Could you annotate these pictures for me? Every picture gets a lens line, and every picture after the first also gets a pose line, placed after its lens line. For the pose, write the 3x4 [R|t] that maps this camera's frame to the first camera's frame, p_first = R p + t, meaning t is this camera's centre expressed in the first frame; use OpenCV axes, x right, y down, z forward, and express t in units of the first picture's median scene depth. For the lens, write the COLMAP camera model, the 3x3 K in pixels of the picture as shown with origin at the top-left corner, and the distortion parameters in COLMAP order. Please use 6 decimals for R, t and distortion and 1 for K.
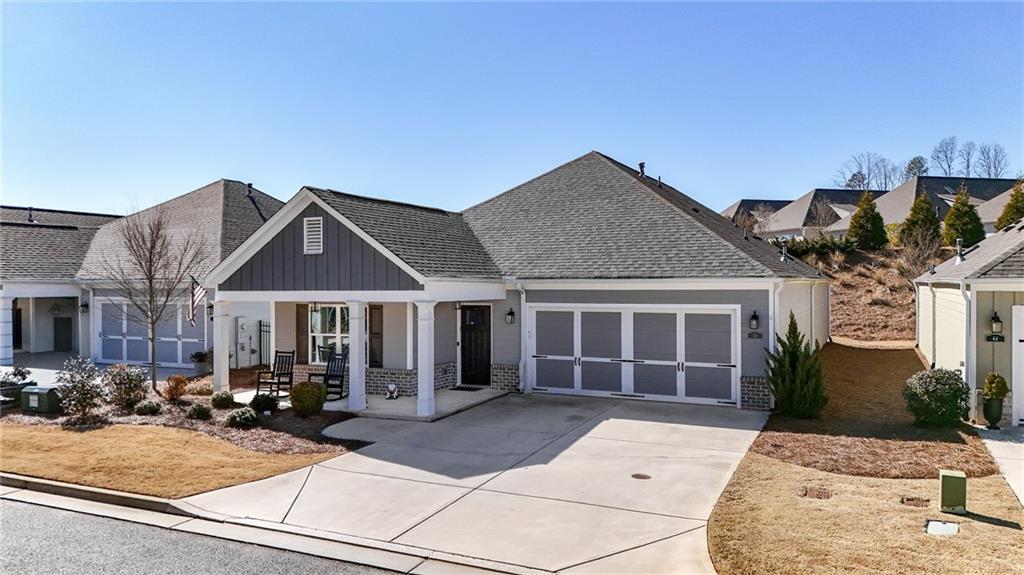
lens RADIAL K [[744.7, 0, 512.0], [0, 744.7, 287.5], [0, 0, 1]] dist [0.095966, -0.101849]
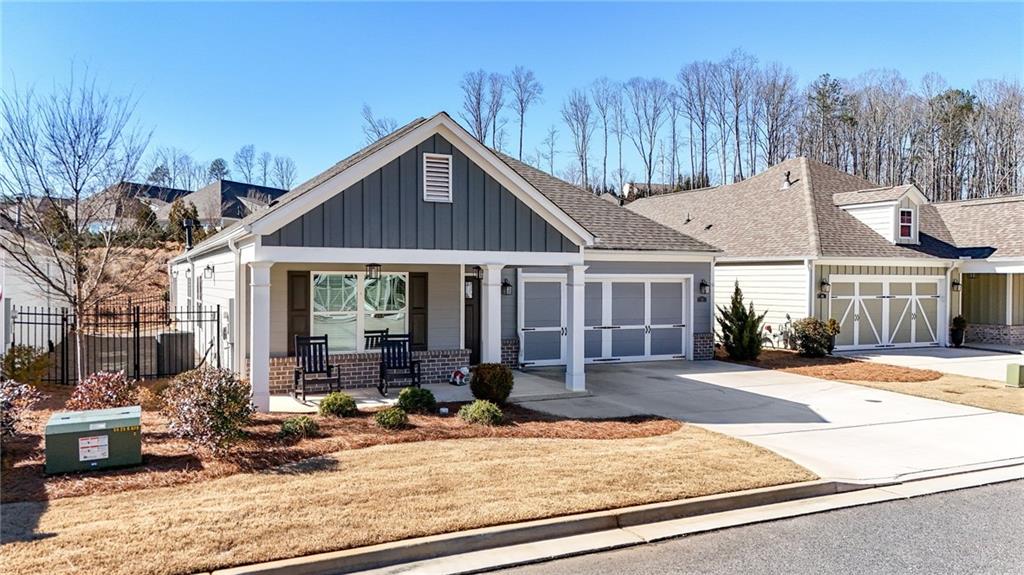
lens RADIAL K [[757.4, 0, 508.2], [0, 757.4, 285.0], [0, 0, 1]] dist [0.097744, -0.144158]
pose [[0.623220, 0.001774, 0.782044, -0.783430], [-0.002032, 0.999998, -0.000649, 0.038526], [-0.782044, -0.001184, 0.623223, 0.435321]]
